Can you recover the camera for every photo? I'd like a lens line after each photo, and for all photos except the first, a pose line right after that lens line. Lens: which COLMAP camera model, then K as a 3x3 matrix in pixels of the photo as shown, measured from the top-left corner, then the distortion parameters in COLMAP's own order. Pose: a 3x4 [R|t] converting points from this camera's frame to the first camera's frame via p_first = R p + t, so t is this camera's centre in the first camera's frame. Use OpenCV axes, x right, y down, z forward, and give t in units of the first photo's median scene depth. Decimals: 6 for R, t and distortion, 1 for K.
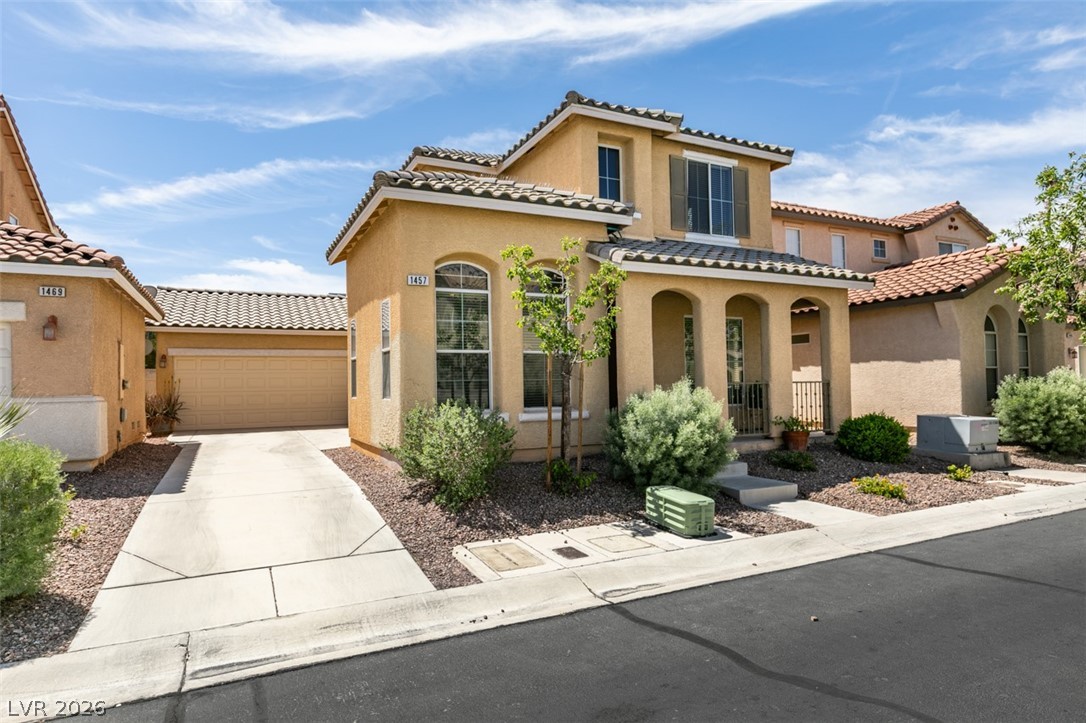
lens RADIAL K [[632.7, 0, 543.0], [0, 632.7, 361.5], [0, 0, 1]] dist [0.000288, 0.000743]
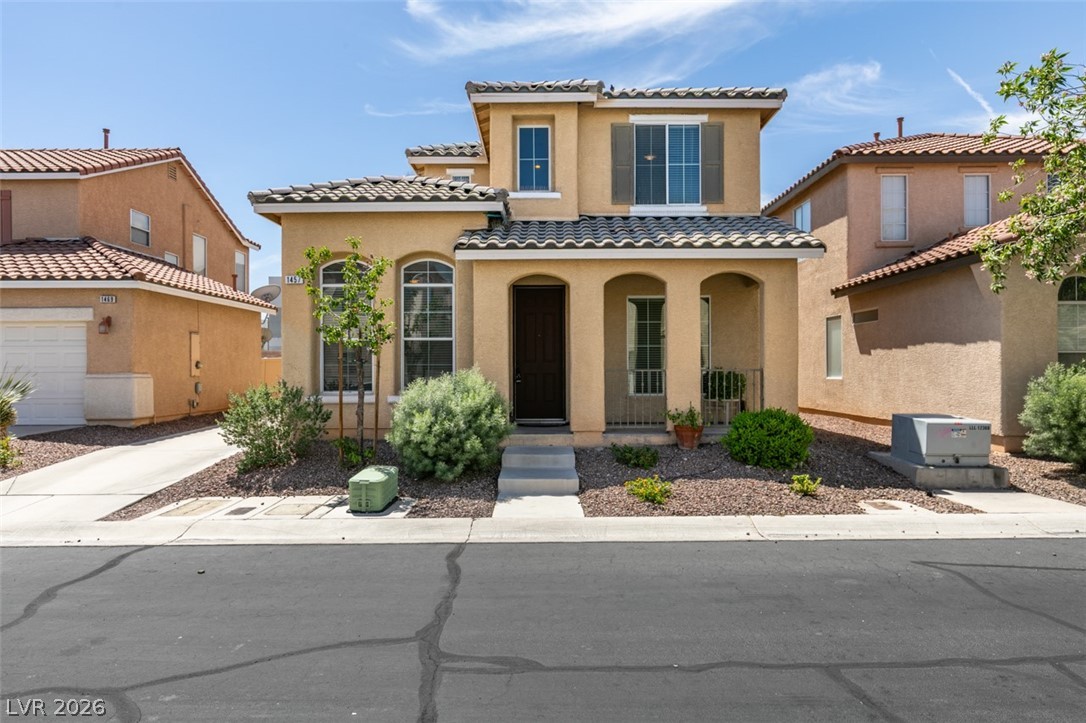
lens RADIAL K [[677.2, 0, 543.0], [0, 677.2, 361.5], [0, 0, 1]] dist [0.000204, 0.000260]
pose [[0.895918, 0.007967, -0.444148, 0.566258], [0.007005, 0.999462, 0.032056, -0.010005], [0.444165, -0.031831, 0.895380, 0.055118]]
